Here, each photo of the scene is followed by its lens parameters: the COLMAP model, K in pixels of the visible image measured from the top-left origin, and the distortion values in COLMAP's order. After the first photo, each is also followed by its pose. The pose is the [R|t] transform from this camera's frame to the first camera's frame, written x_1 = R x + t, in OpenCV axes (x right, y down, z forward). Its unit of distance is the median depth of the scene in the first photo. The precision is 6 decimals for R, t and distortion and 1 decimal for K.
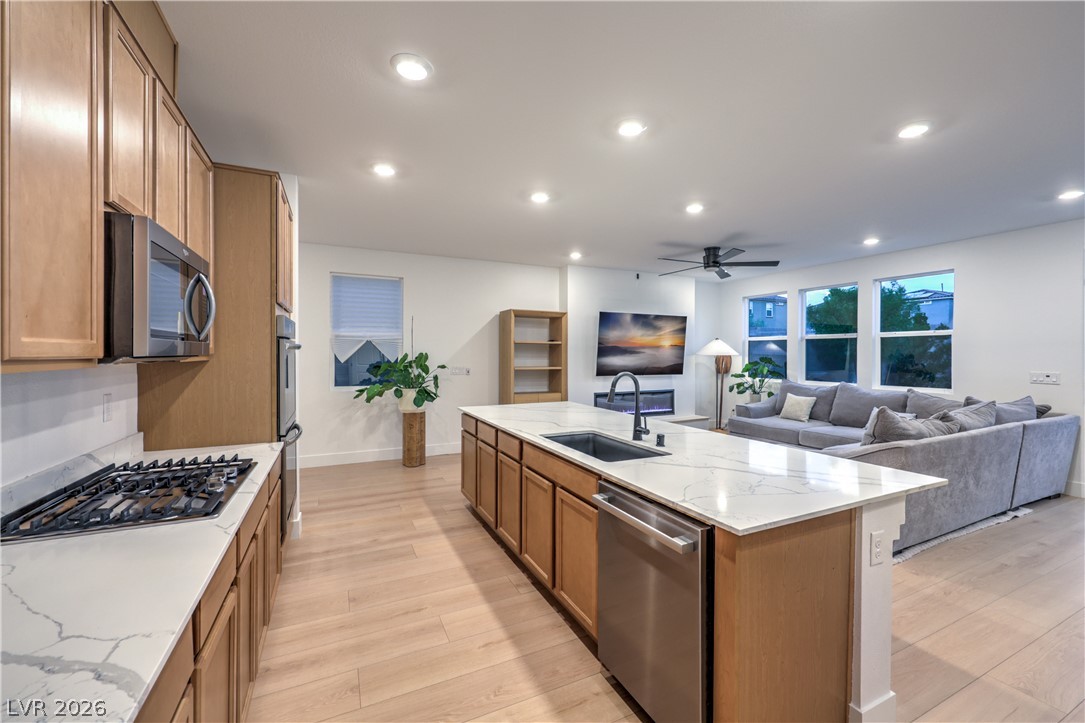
lens RADIAL K [[441.2, 0, 546.7], [0, 441.2, 355.5], [0, 0, 1]] dist [0.000633, 0.000407]
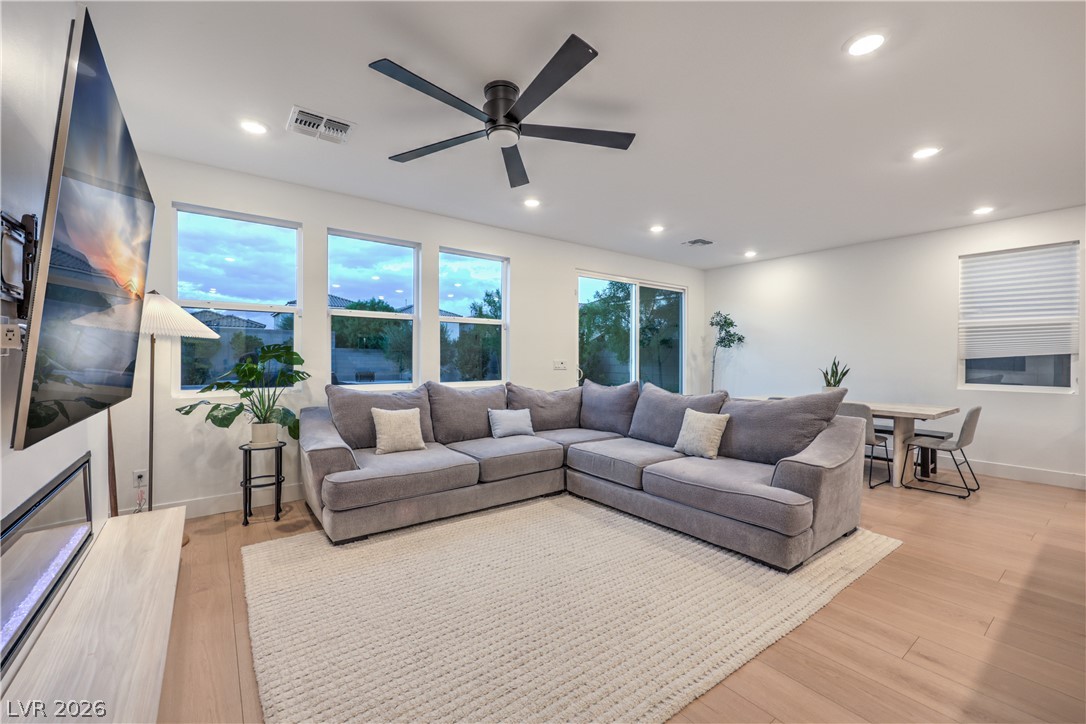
lens RADIAL K [[441.6, 0, 547.2], [0, 441.6, 356.0], [0, 0, 1]] dist [0.000633, 0.000407]
pose [[-0.196601, -0.000149, 0.980484, -0.065329], [0.000850, 1.000000, 0.000323, 0.019294], [-0.980483, 0.000897, -0.196601, 0.938792]]
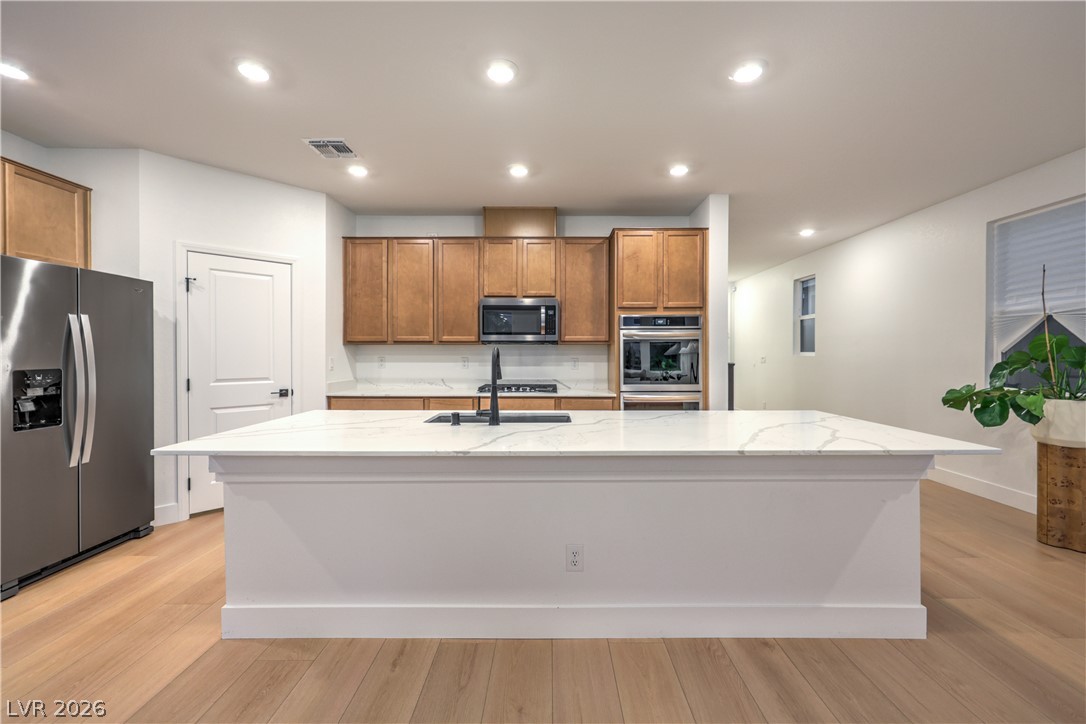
lens RADIAL K [[441.6, 0, 547.2], [0, 441.6, 356.0], [0, 0, 1]] dist [0.000633, 0.000407]
pose [[-0.442189, 0.000117, -0.896922, 0.398463], [-0.004297, 0.999988, 0.002249, 0.021344], [0.896912, 0.004848, -0.442183, 0.610149]]
